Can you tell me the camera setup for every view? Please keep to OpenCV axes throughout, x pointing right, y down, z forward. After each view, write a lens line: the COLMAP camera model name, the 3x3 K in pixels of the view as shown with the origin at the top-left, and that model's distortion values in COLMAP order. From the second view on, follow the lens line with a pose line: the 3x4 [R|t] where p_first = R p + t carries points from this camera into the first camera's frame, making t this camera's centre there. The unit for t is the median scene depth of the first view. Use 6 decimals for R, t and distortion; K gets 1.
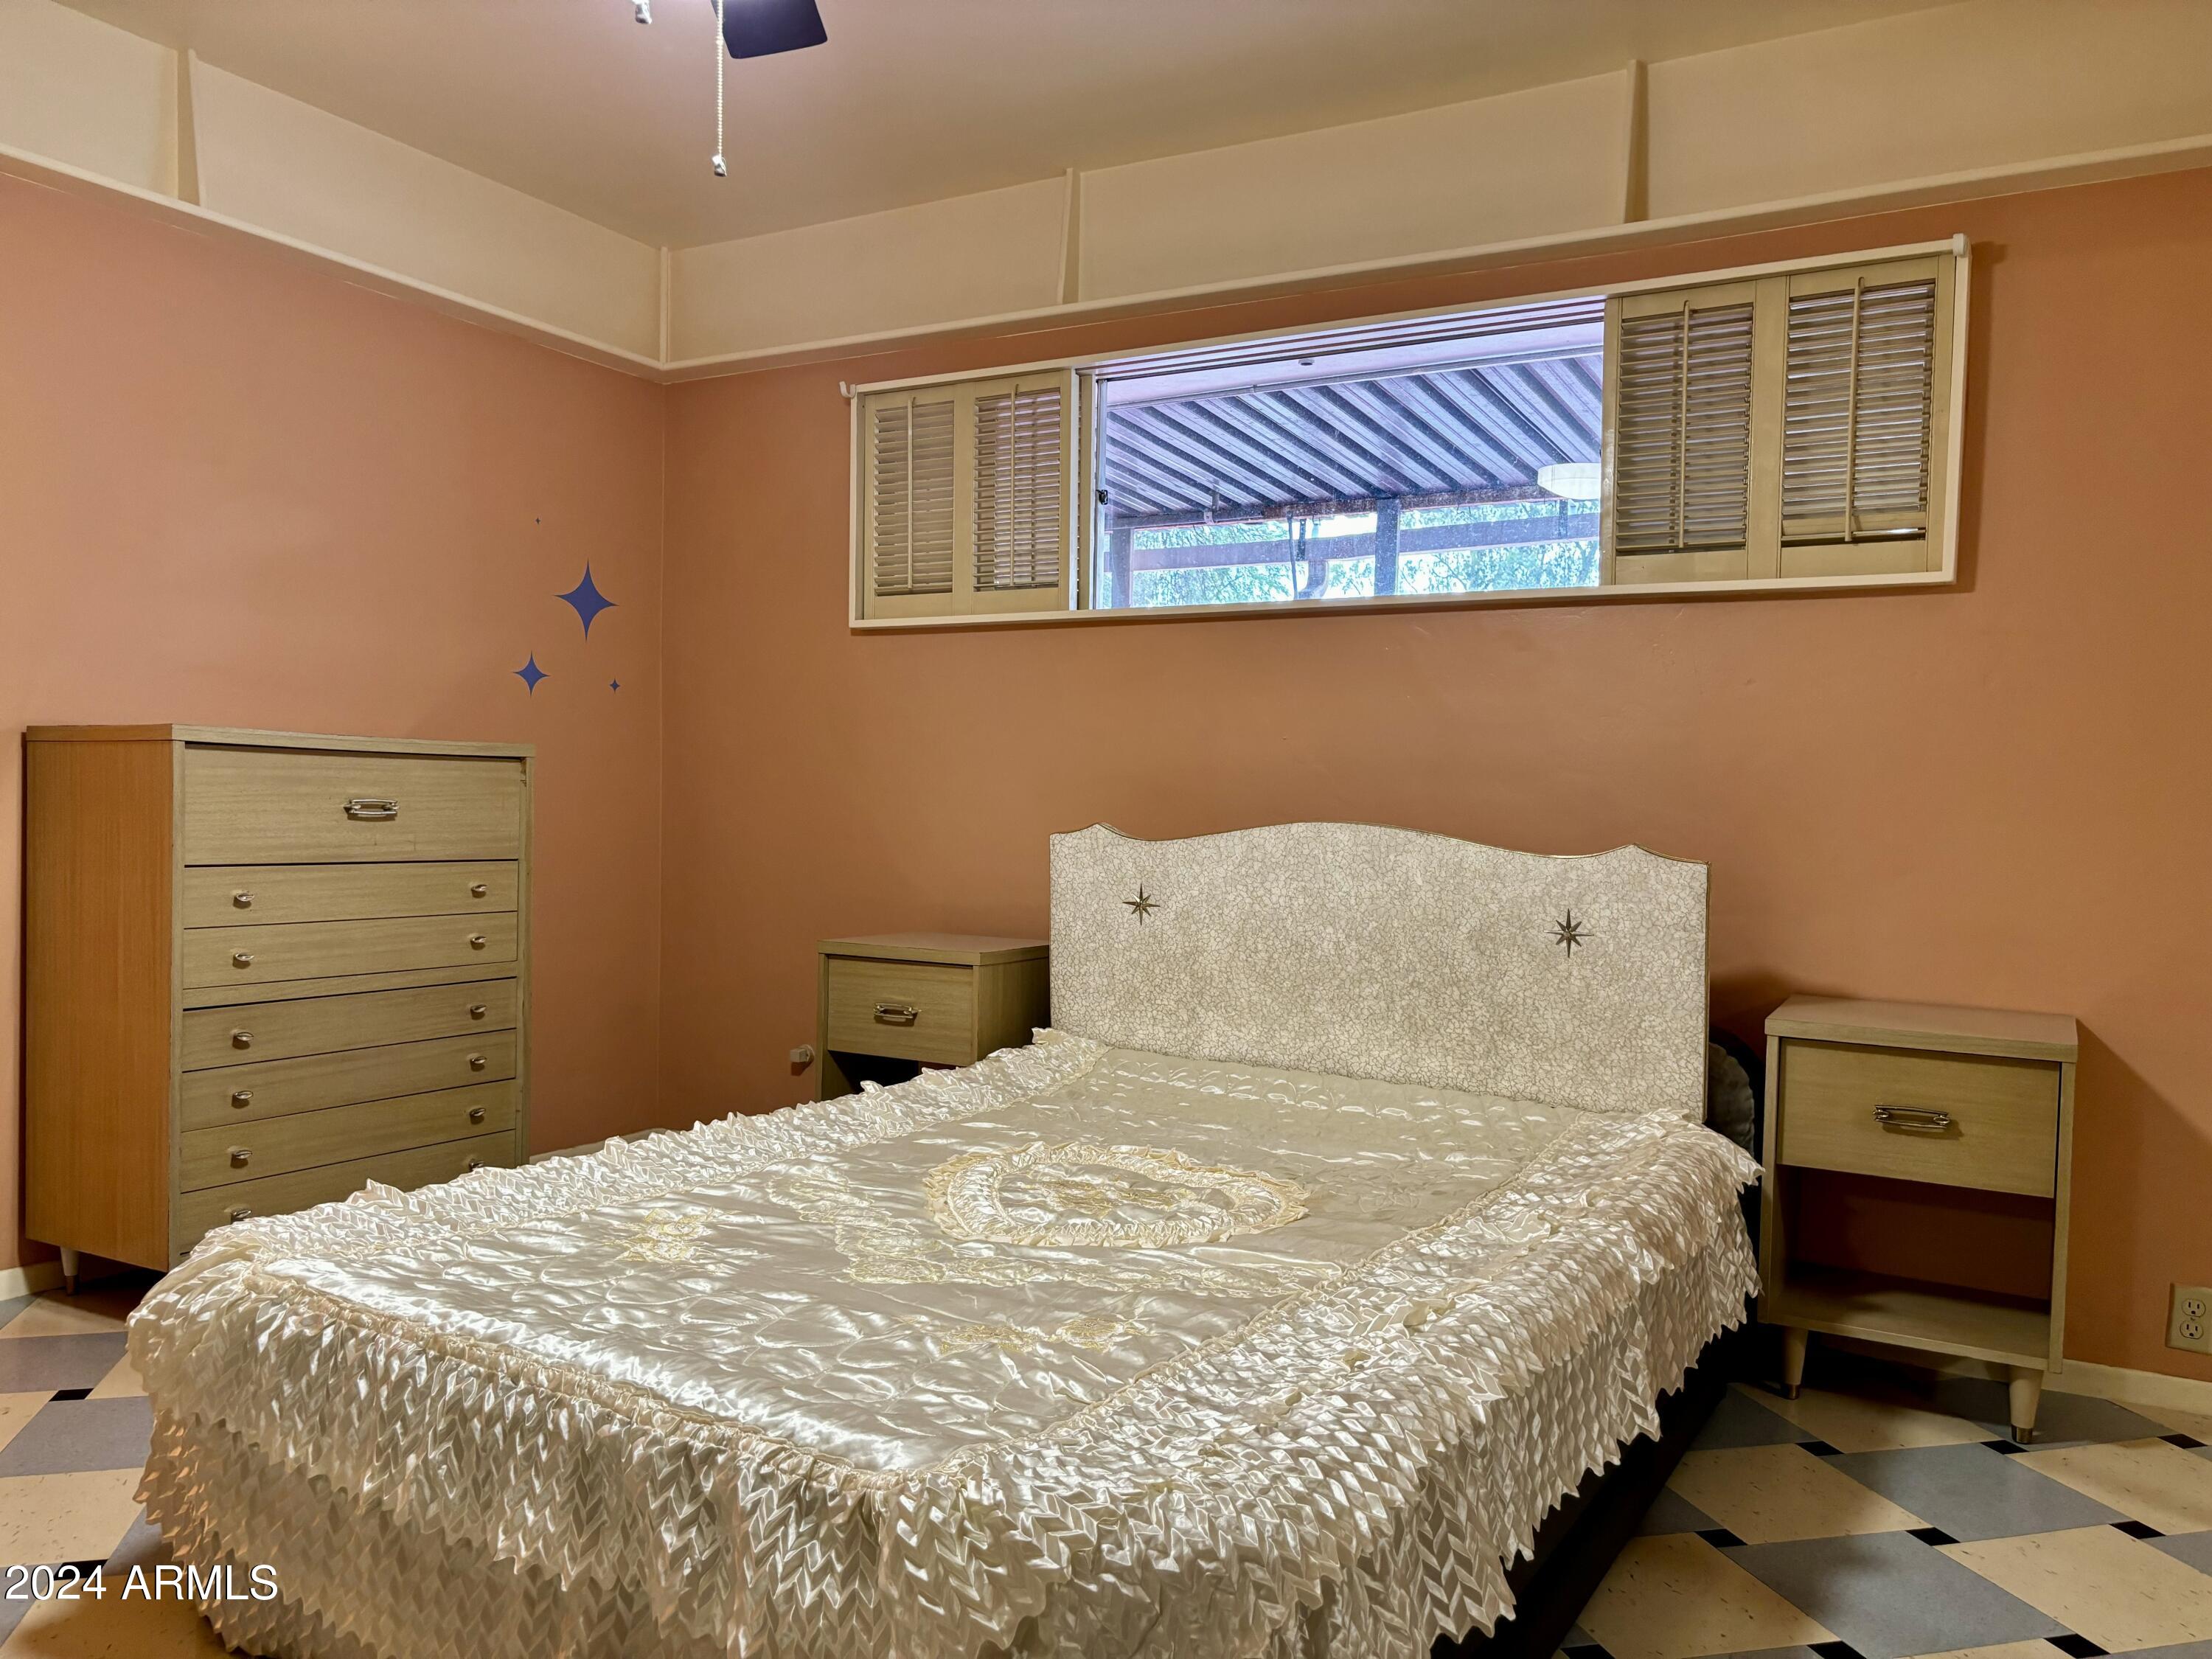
lens RADIAL K [[1680.6, 0, 1105.4], [0, 1680.6, 848.5], [0, 0, 1]] dist [0.091147, -0.118851]
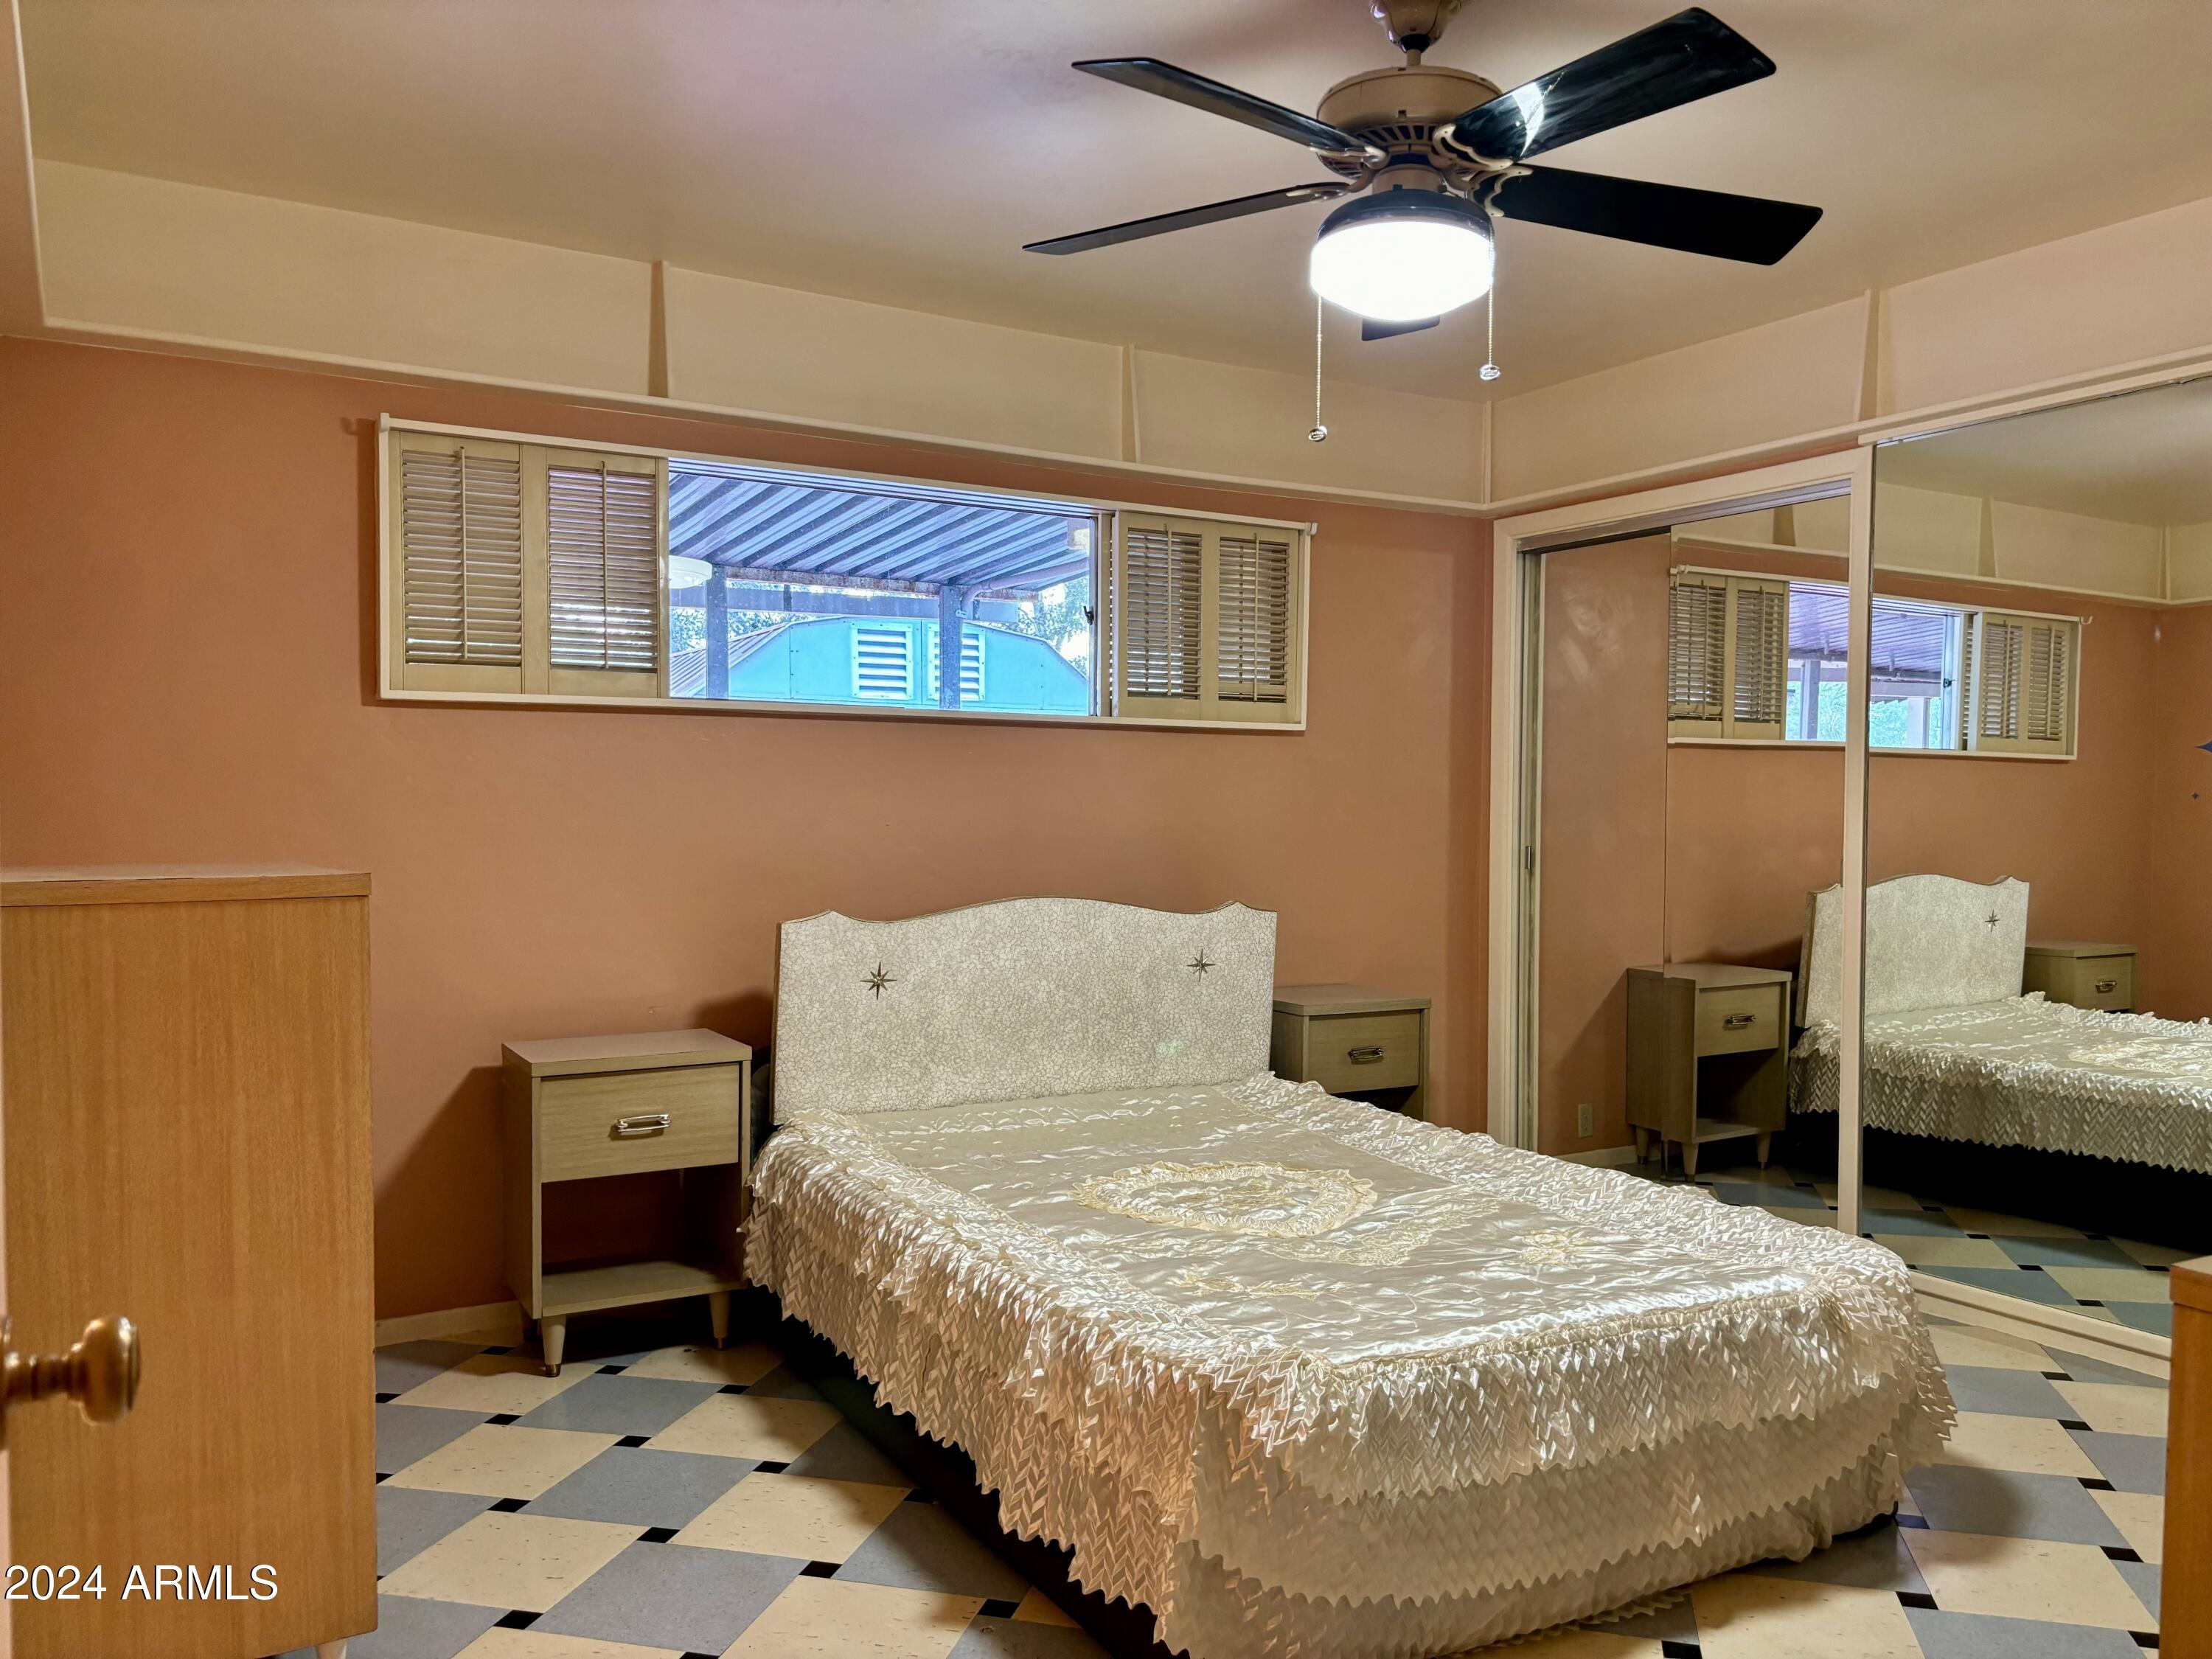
lens RADIAL K [[1665.8, 0, 1148.9], [0, 1665.8, 826.3], [0, 0, 1]] dist [0.075229, -0.100586]
pose [[0.467482, -0.029571, 0.883508, -0.933327], [0.035812, 0.999253, 0.014496, -0.084487], [-0.883277, 0.024863, 0.468192, 0.342528]]
